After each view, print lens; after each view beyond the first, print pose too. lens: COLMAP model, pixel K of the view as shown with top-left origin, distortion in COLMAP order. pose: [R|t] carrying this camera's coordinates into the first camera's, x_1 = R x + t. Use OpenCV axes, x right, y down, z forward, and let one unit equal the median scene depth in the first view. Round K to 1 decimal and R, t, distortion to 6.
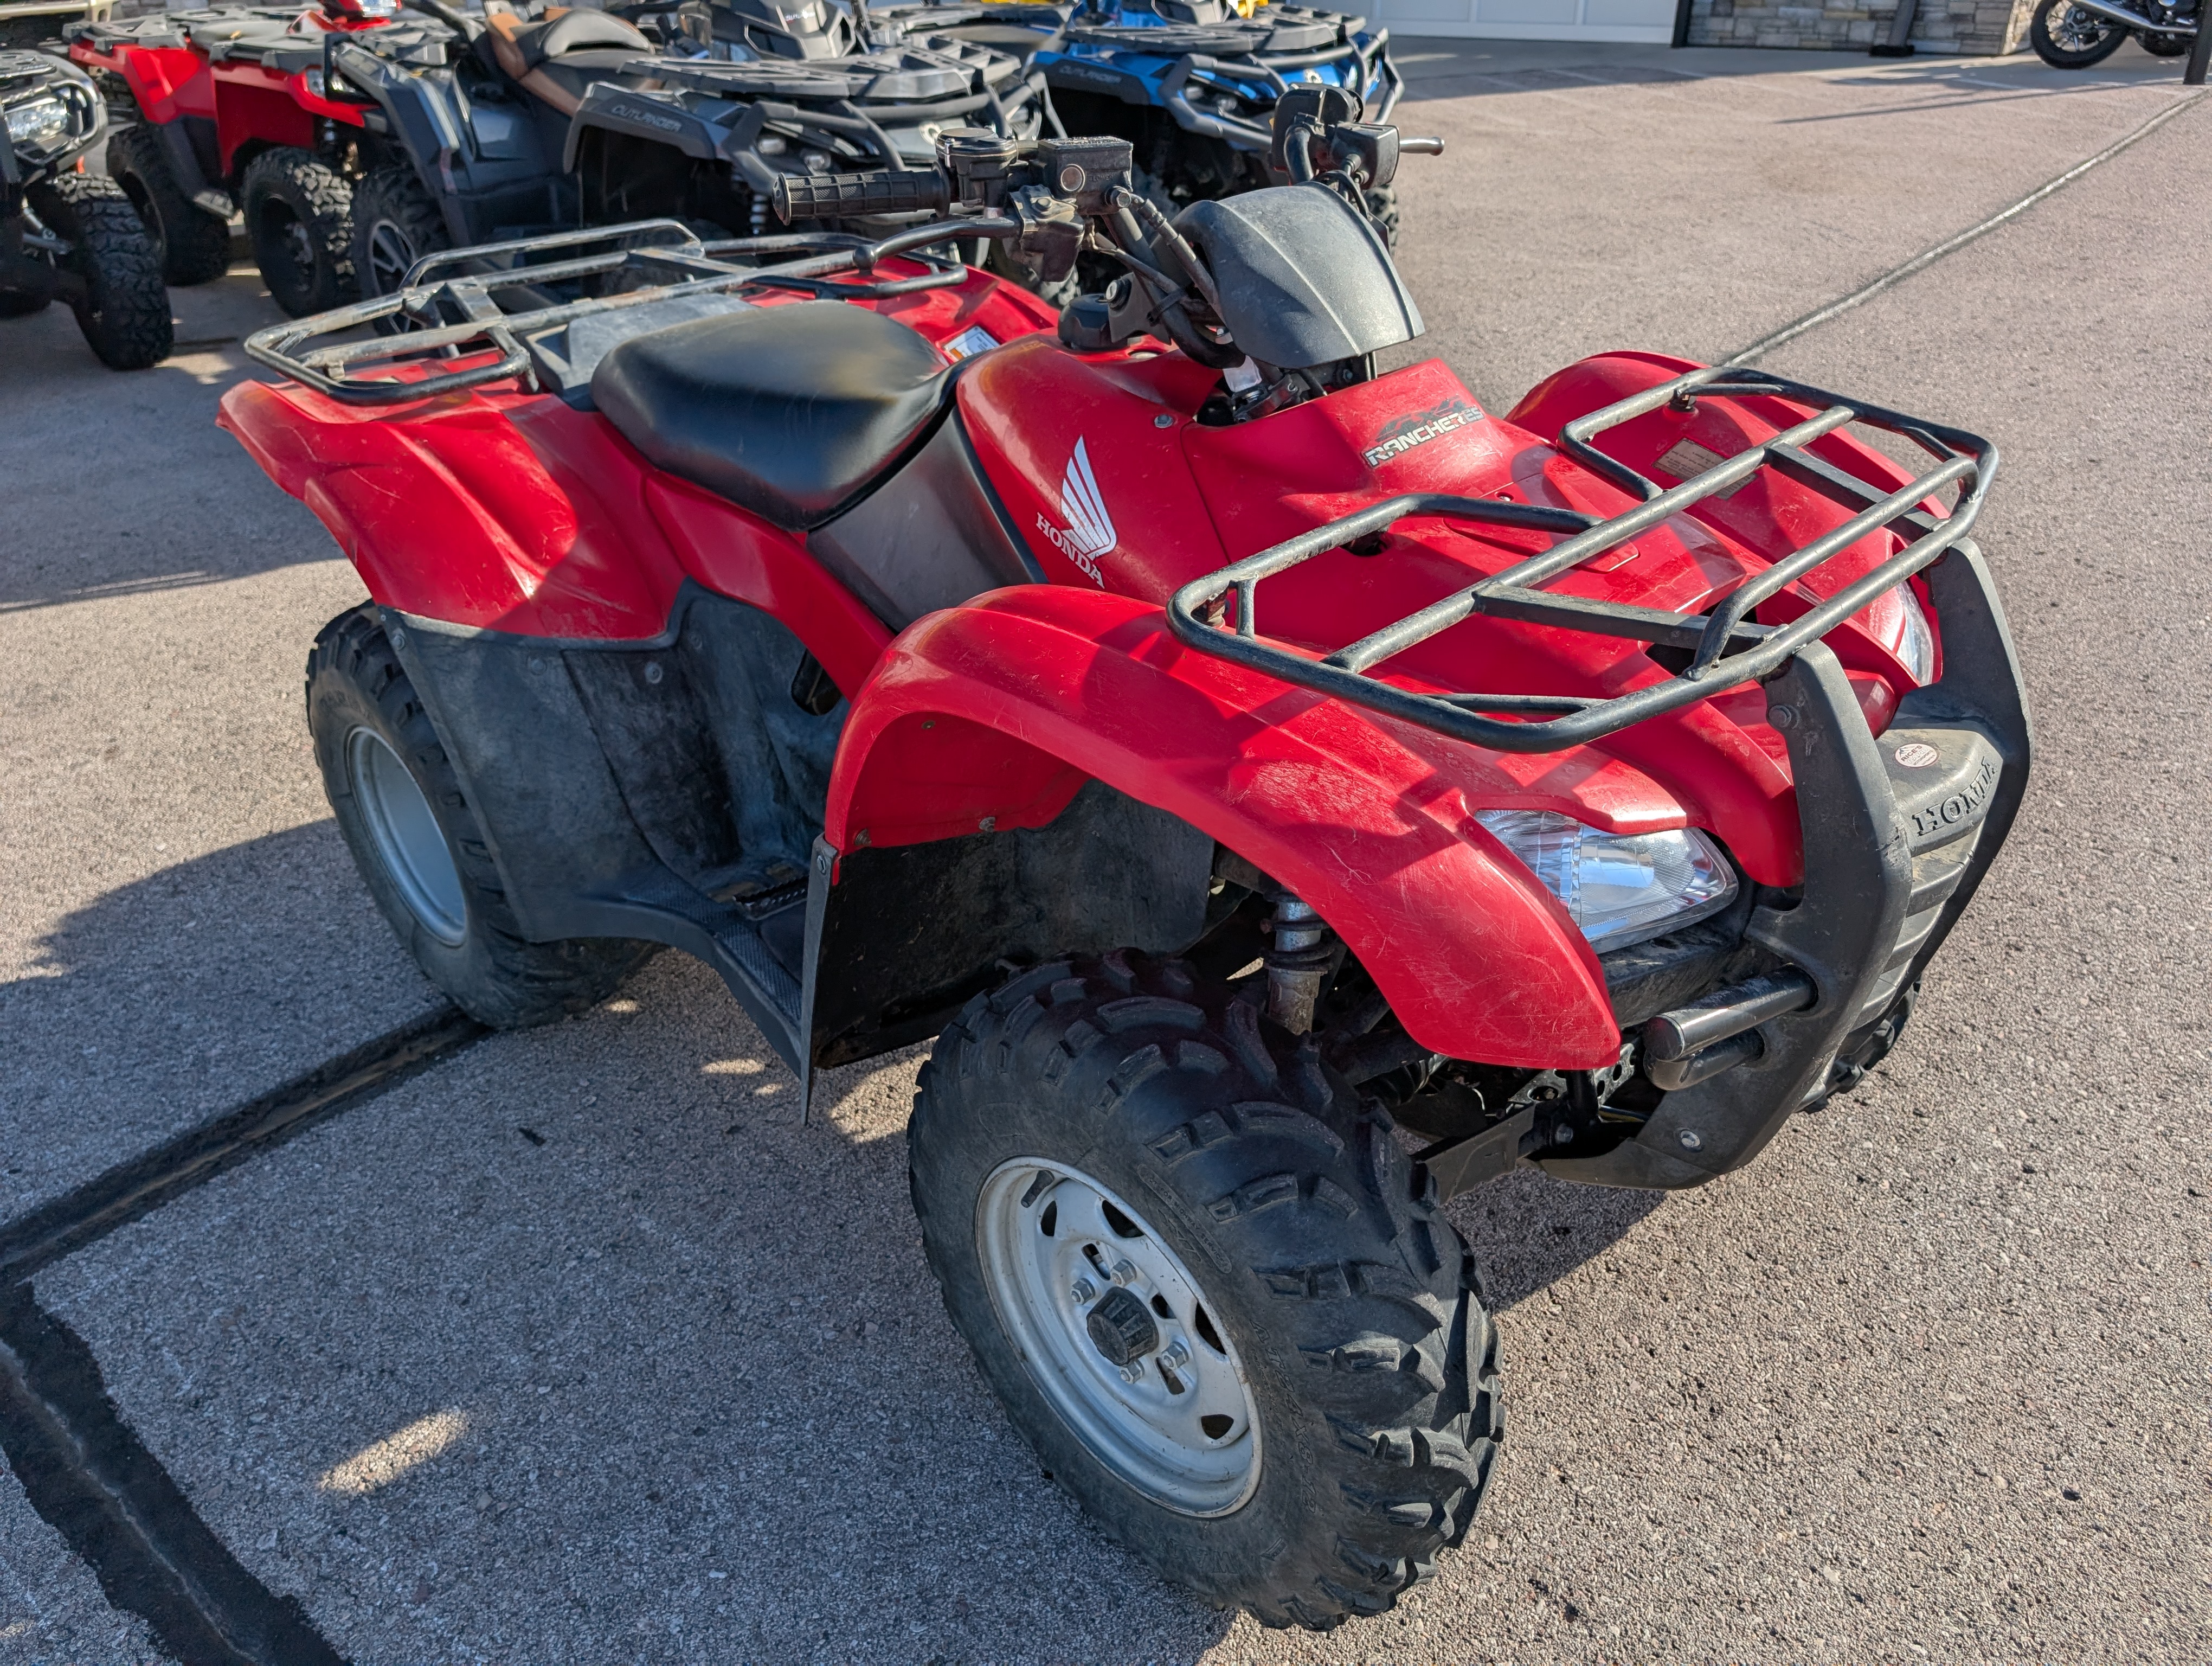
lens RADIAL K [[1613.6, 0, 1105.6], [0, 1613.6, 811.7], [0, 0, 1]] dist [0.023655, -0.024618]
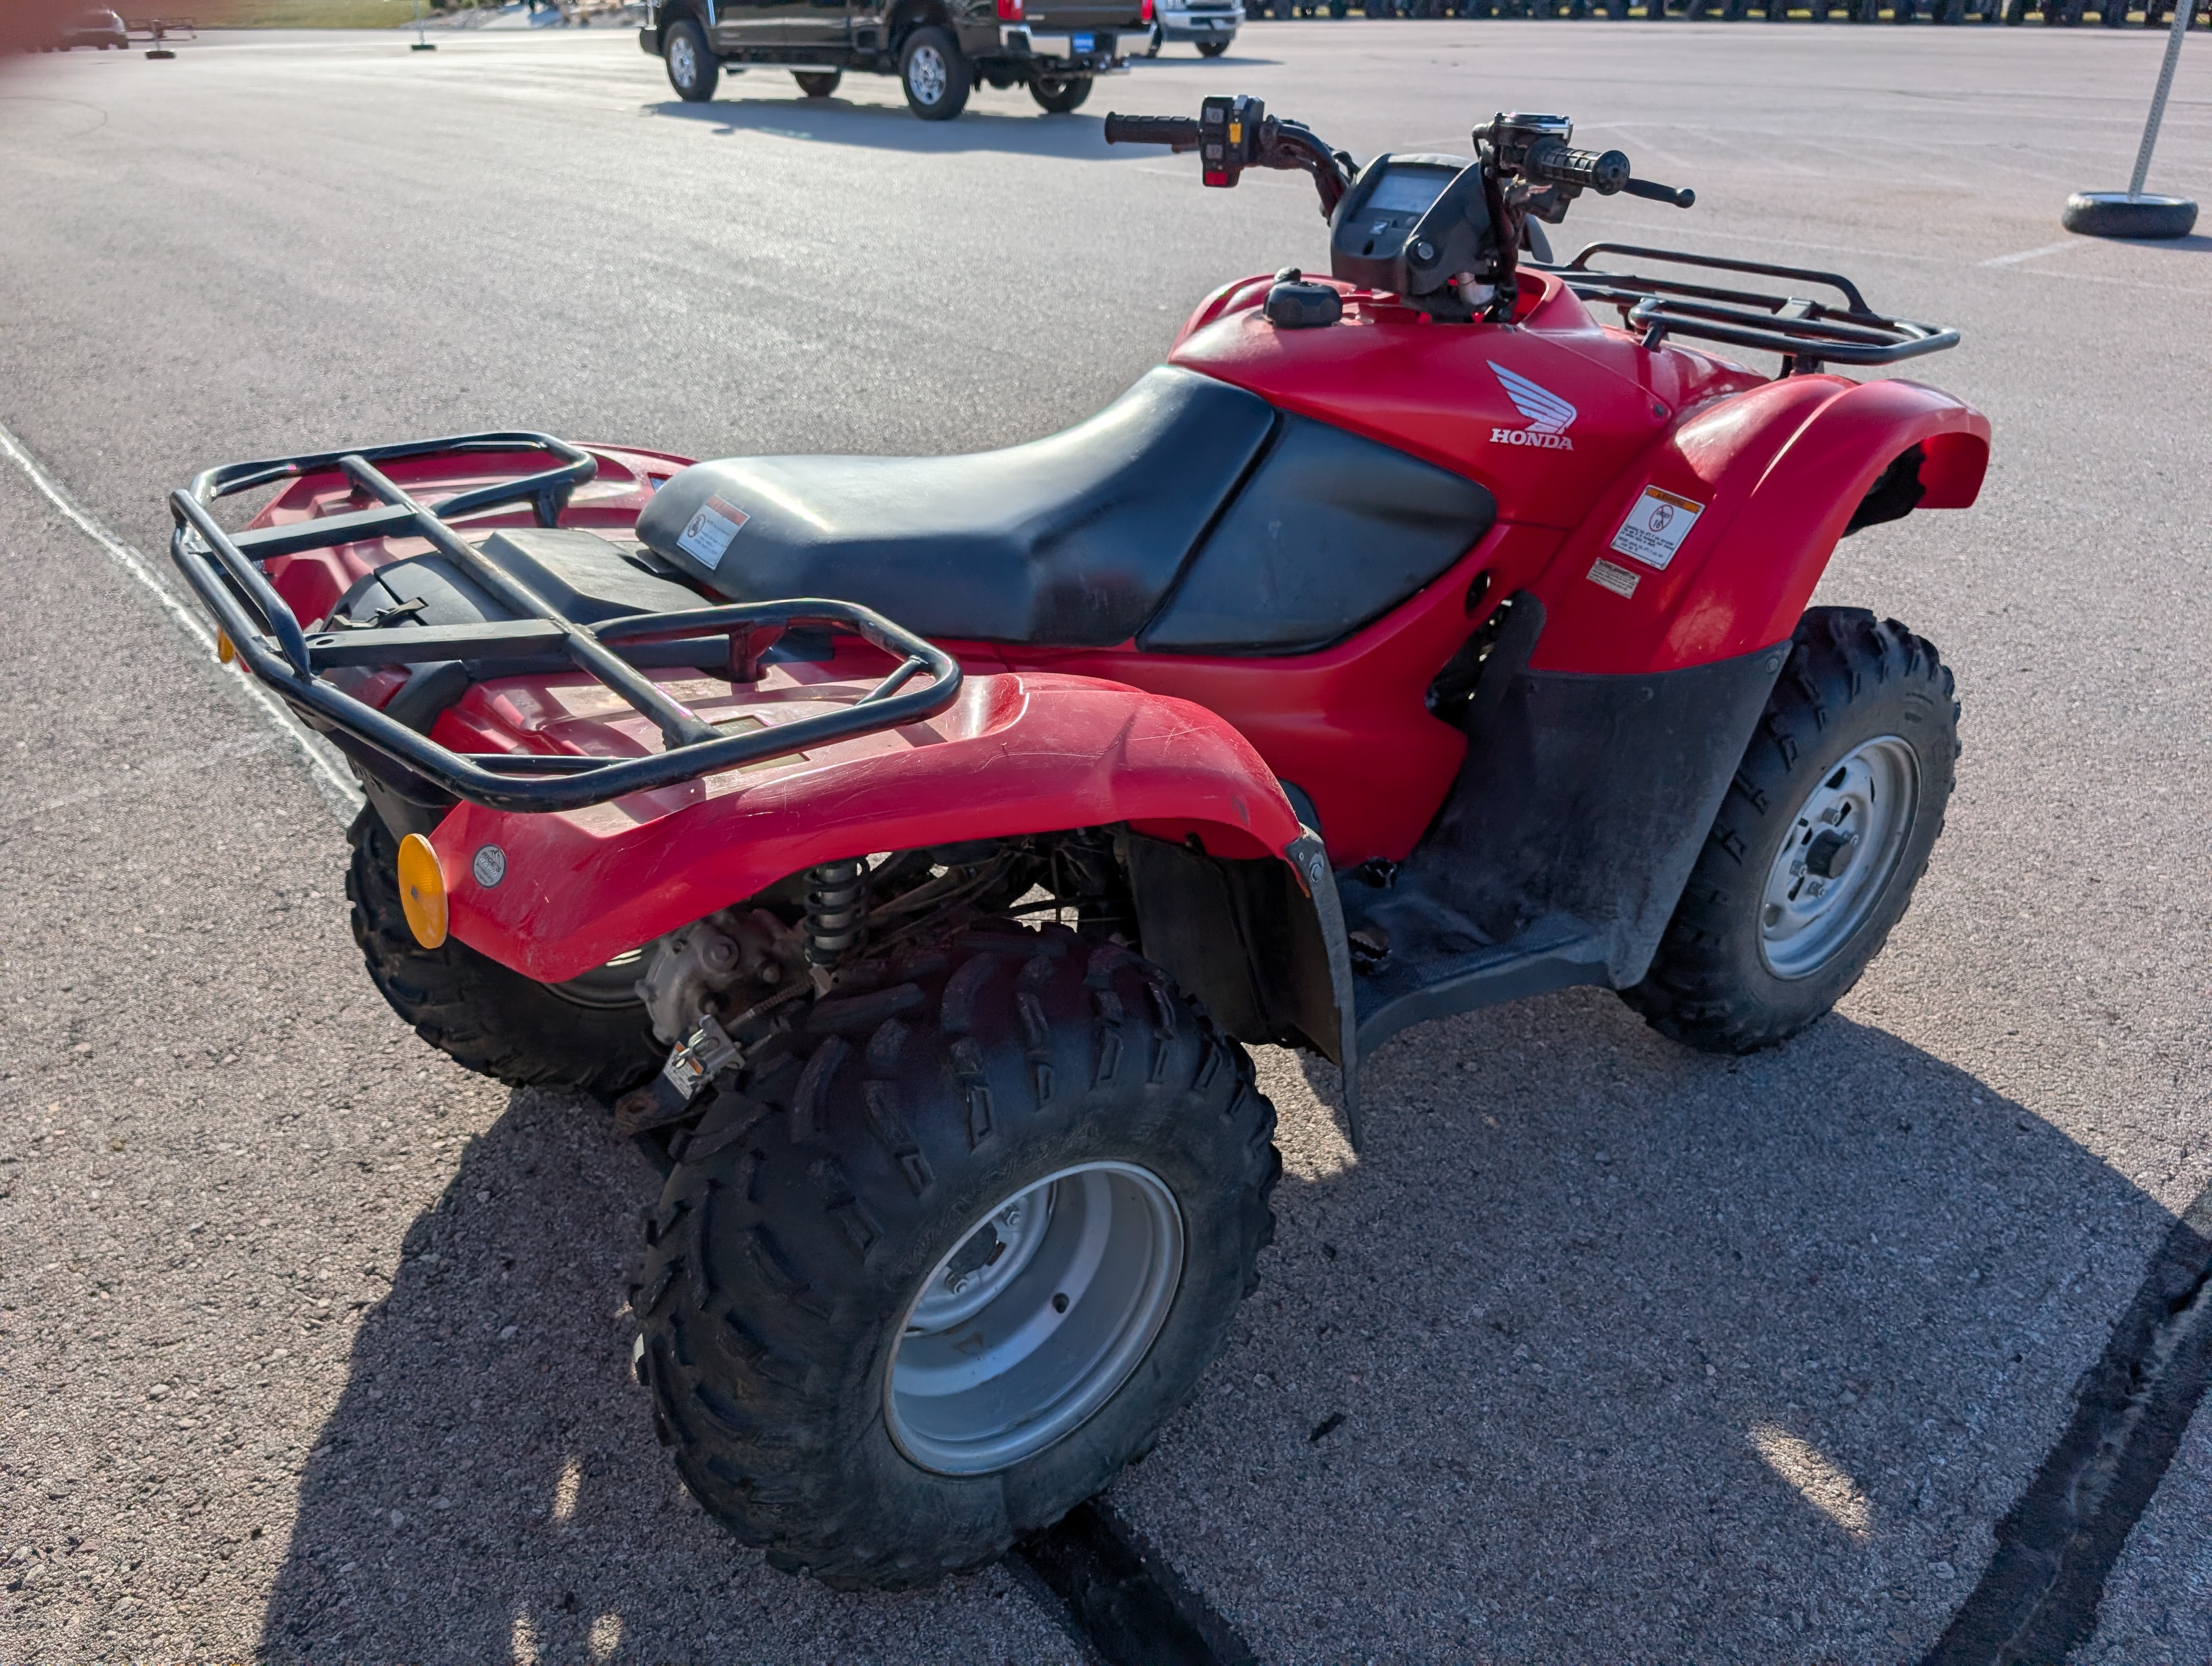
lens RADIAL K [[1613.6, 0, 1098.0], [0, 1613.6, 813.2], [0, 0, 1]] dist [0.023655, -0.024618]
pose [[0.156108, -0.443112, 0.882770, -0.498103], [0.500762, 0.805861, 0.315953, -0.187846], [-0.851392, 0.392735, 0.347694, 0.365593]]
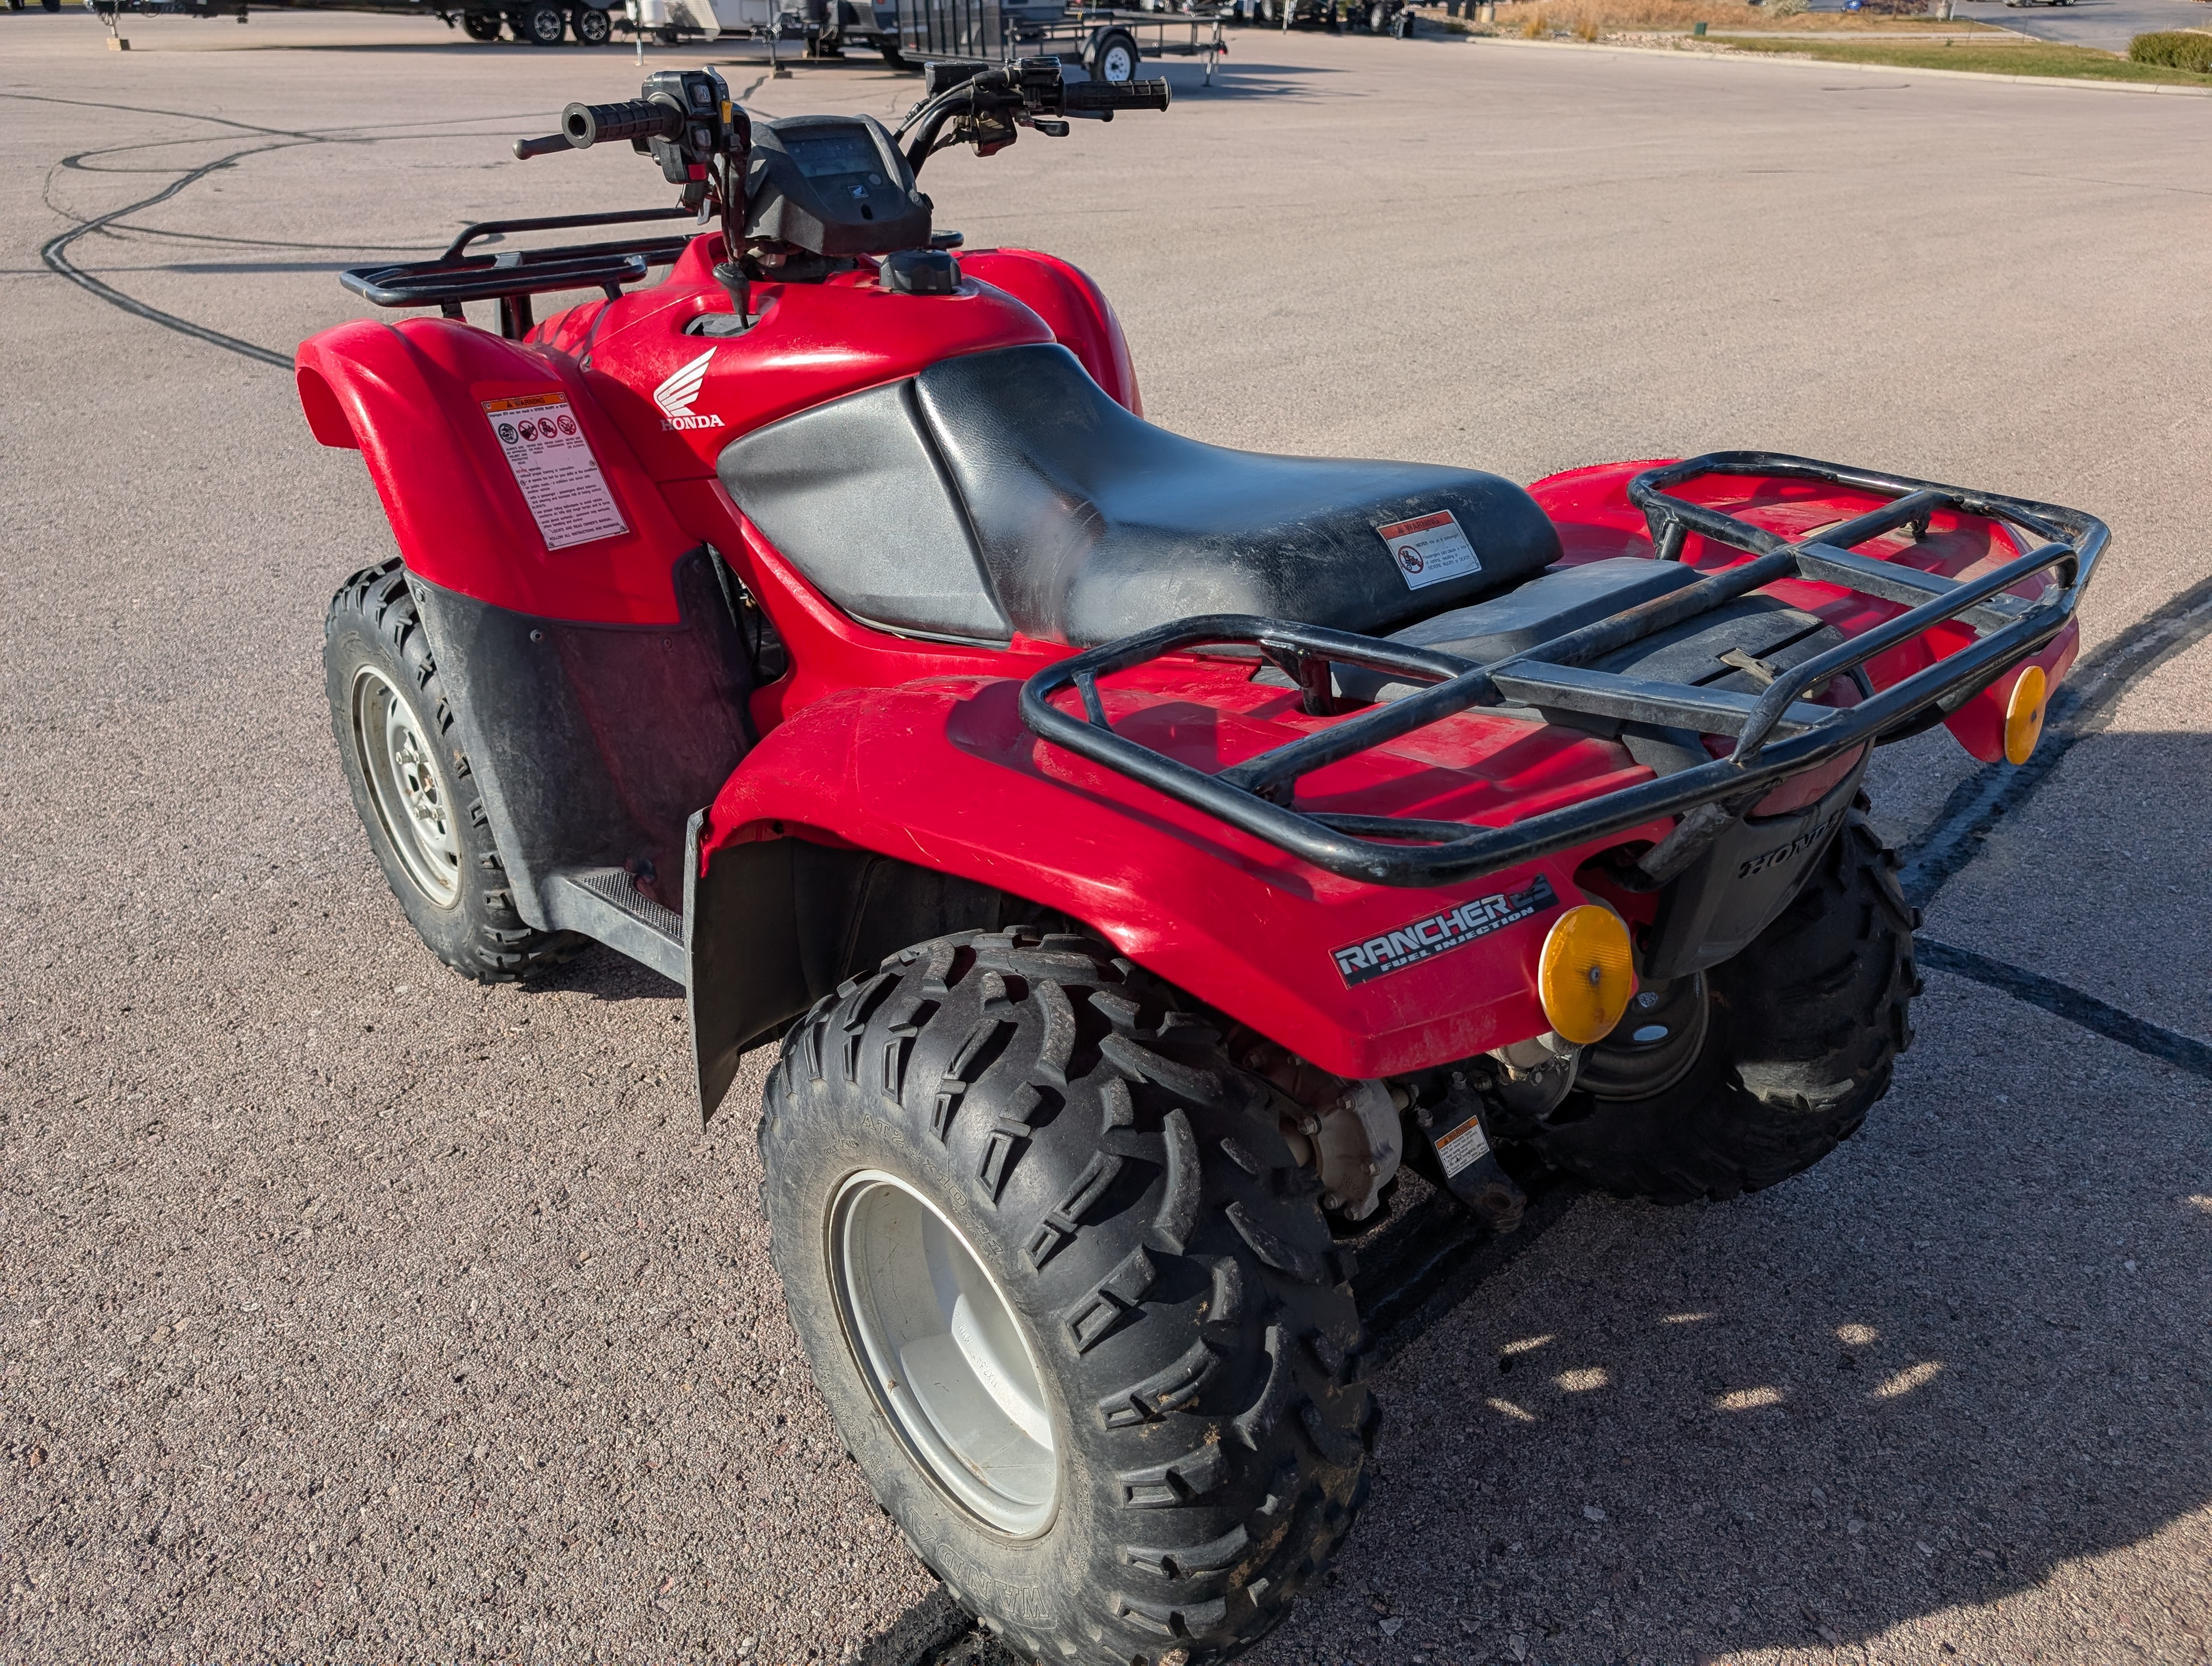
lens RADIAL K [[1613.6, 0, 1089.4], [0, 1613.6, 813.0], [0, 0, 1]] dist [0.023655, -0.024618]
pose [[-0.997213, -0.034528, 0.066138, -0.084110], [0.037342, 0.536458, 0.843101, -0.434396], [-0.064591, 0.843221, -0.533673, 0.797469]]
